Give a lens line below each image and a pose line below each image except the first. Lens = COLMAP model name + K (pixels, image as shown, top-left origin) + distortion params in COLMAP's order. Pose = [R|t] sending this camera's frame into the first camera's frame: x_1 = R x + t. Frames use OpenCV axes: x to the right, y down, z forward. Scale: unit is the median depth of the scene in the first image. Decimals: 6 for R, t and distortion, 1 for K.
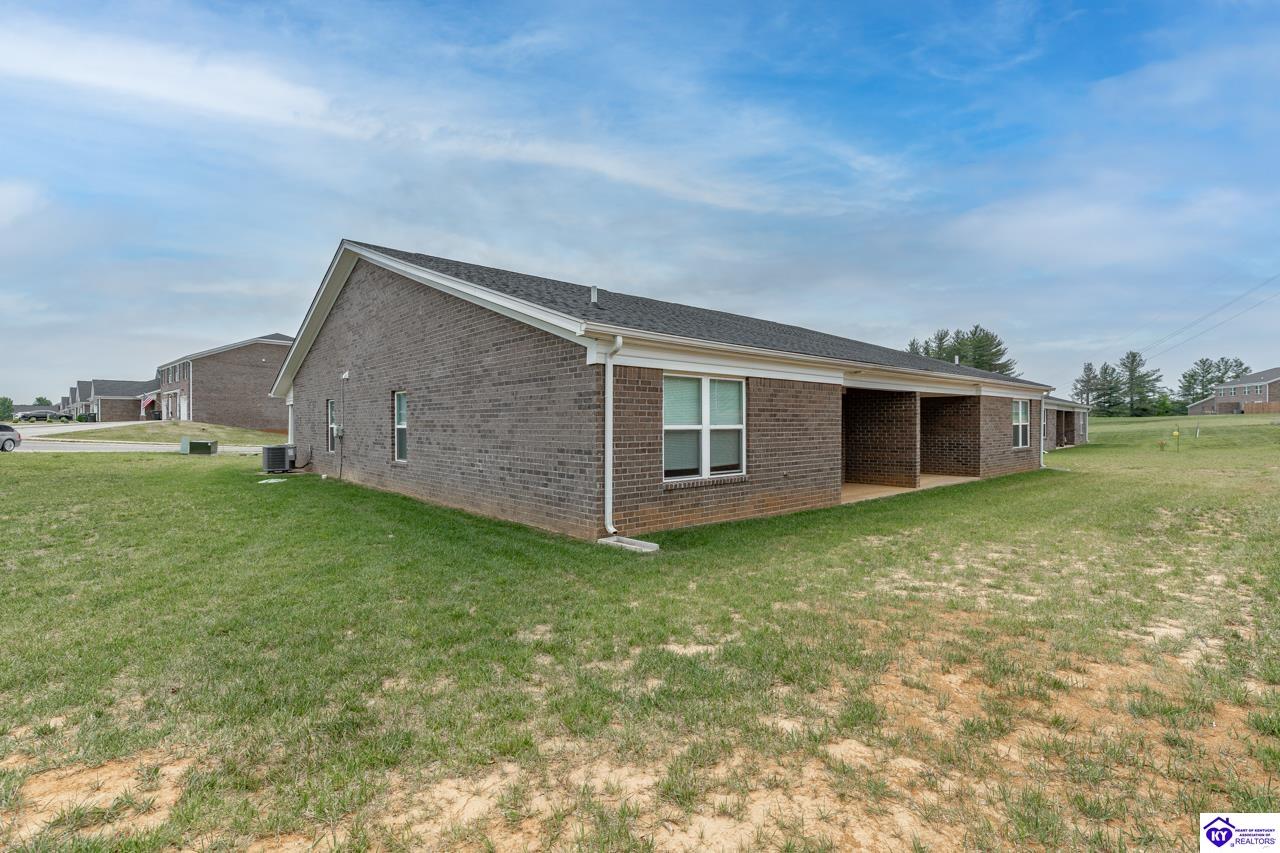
lens RADIAL K [[566.0, 0, 640.0], [0, 566.0, 426.5], [0, 0, 1]] dist [-0.025670, -0.000044]
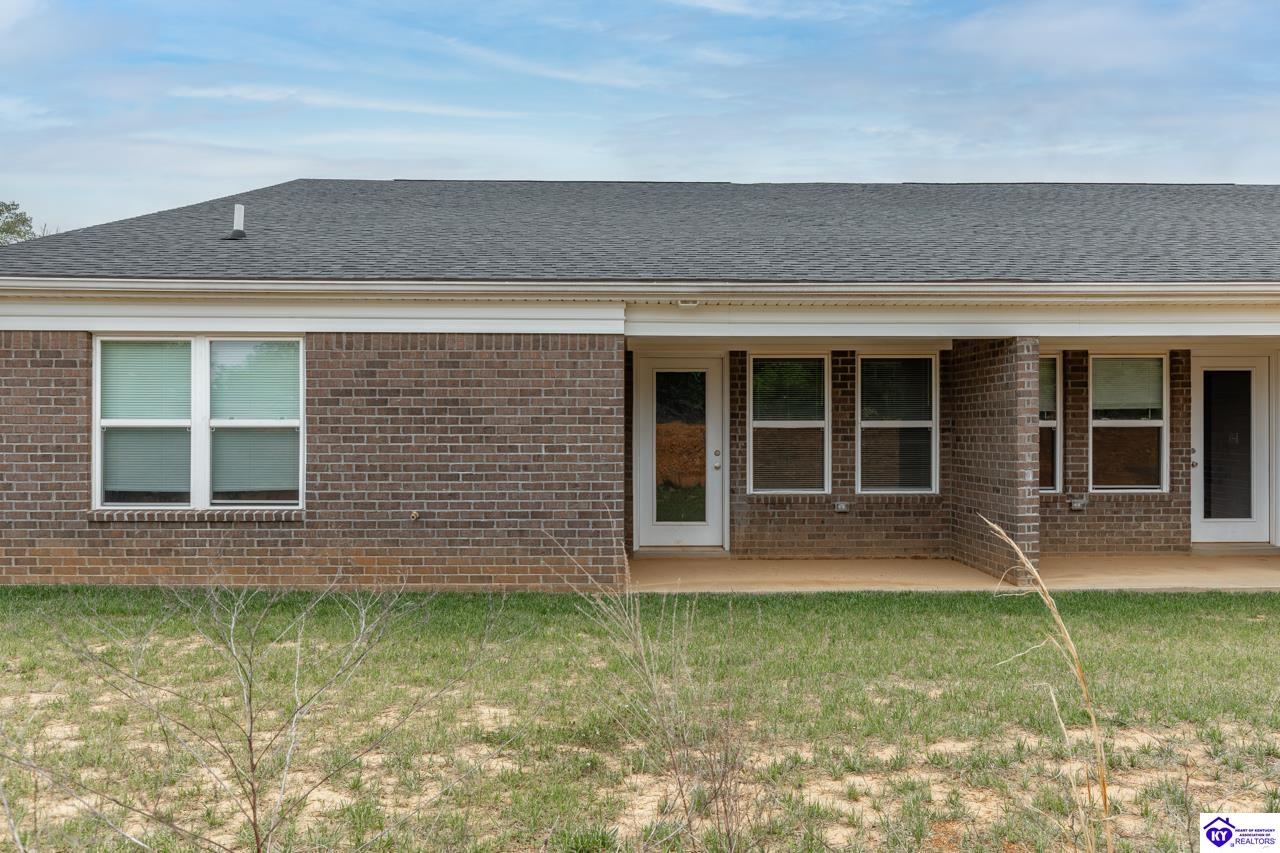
lens RADIAL K [[994.5, 0, 640.0], [0, 994.5, 426.5], [0, 0, 1]] dist [0.000498, -0.001371]
pose [[0.776246, 0.003404, -0.630421, 1.071933], [-0.006395, 0.999976, -0.002476, 0.004098], [0.630398, 0.005953, 0.776249, 0.457735]]
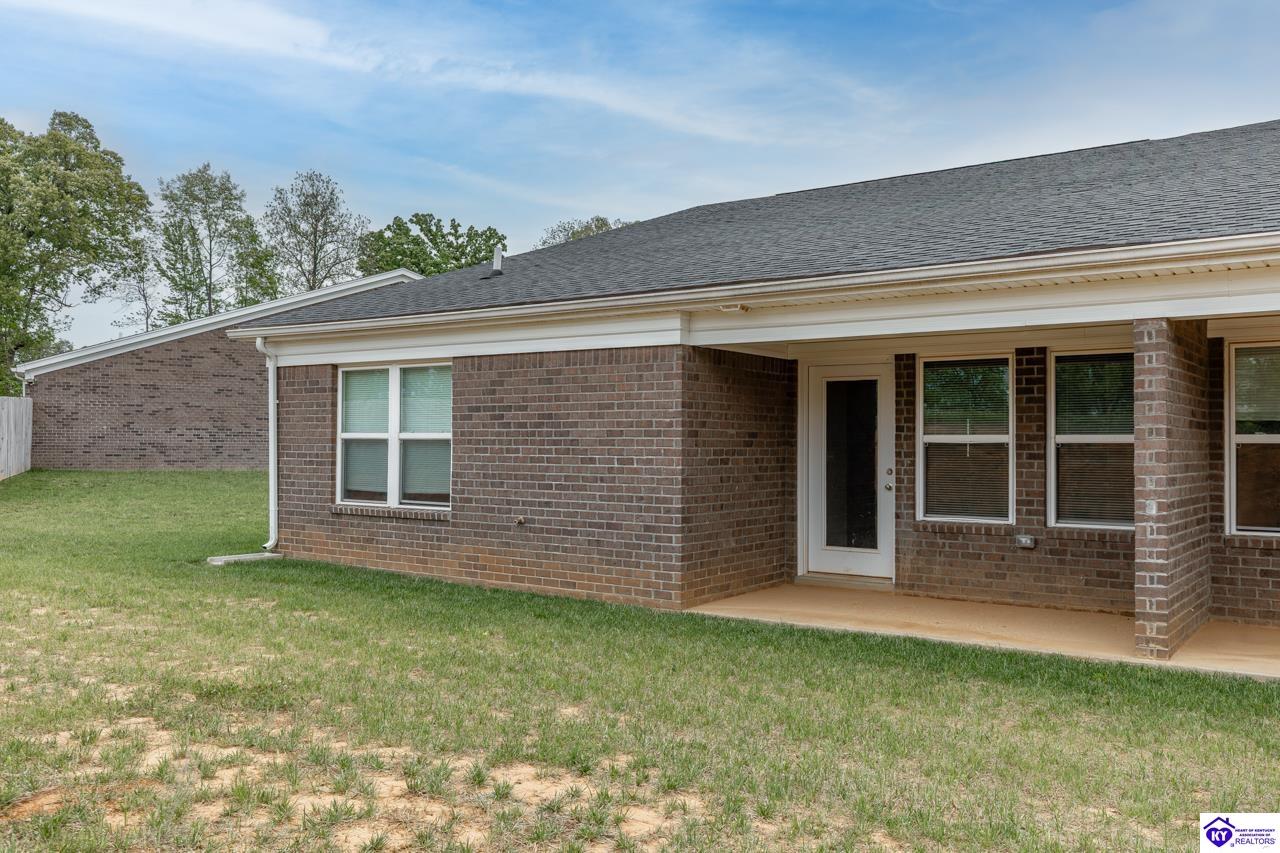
lens RADIAL K [[1069.9, 0, 640.0], [0, 1069.9, 426.5], [0, 0, 1]] dist [-0.001059, -0.000960]
pose [[0.233790, -0.011800, -0.972215, 1.431391], [-0.012983, 0.999799, -0.015257, 0.005539], [0.972200, 0.016189, 0.233590, 0.935950]]
